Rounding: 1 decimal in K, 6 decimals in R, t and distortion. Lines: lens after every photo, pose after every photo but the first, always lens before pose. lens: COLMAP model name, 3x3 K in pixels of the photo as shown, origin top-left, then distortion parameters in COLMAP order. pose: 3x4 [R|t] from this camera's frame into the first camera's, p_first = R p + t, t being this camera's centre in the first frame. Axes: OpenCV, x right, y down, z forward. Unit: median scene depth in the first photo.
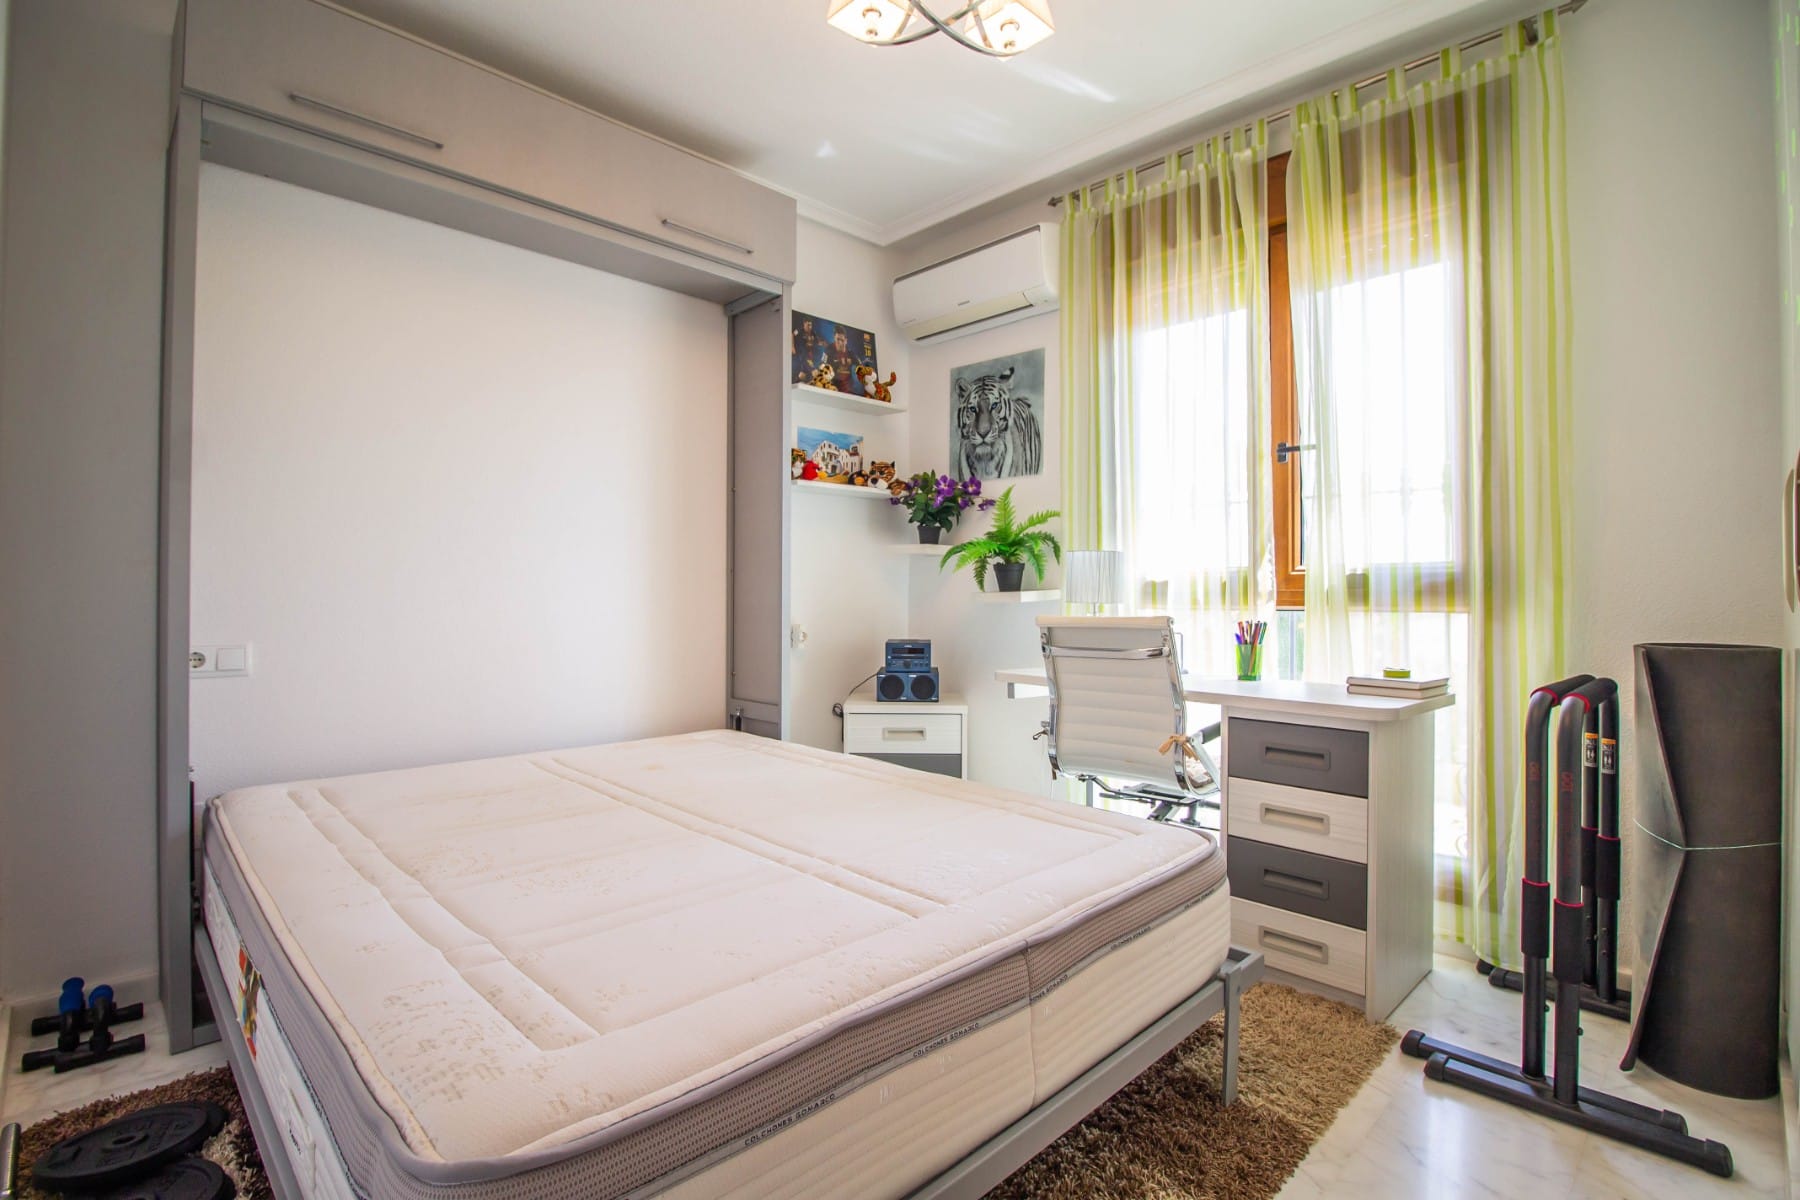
lens RADIAL K [[846.6, 0, 899.7], [0, 846.6, 589.7], [0, 0, 1]] dist [0.001398, -0.015451]
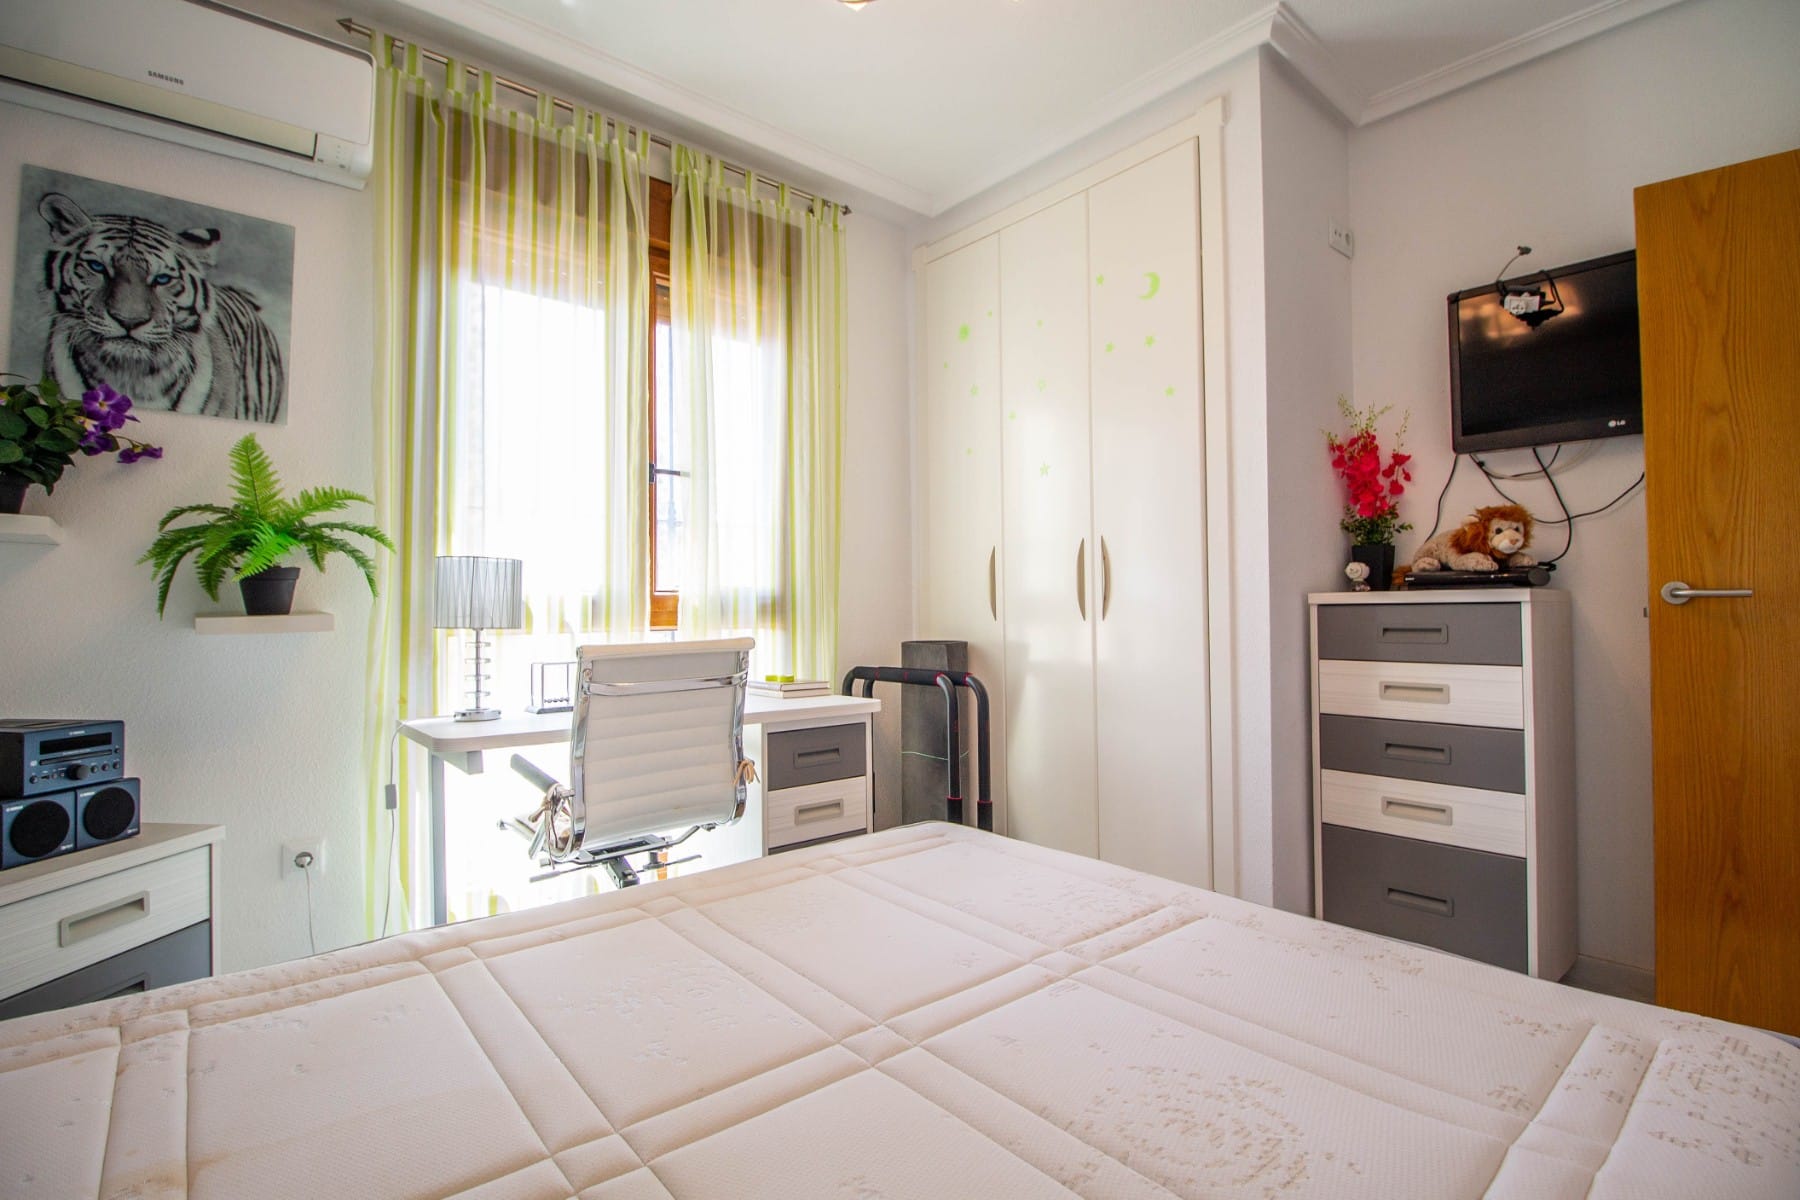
lens RADIAL K [[846.6, 0, 899.7], [0, 846.6, 589.7], [0, 0, 1]] dist [0.001398, -0.015451]
pose [[0.067159, 0.023154, 0.997474, -0.411518], [0.005742, 0.999705, -0.023593, 0.001027], [-0.997726, 0.007312, 0.067007, 0.504002]]
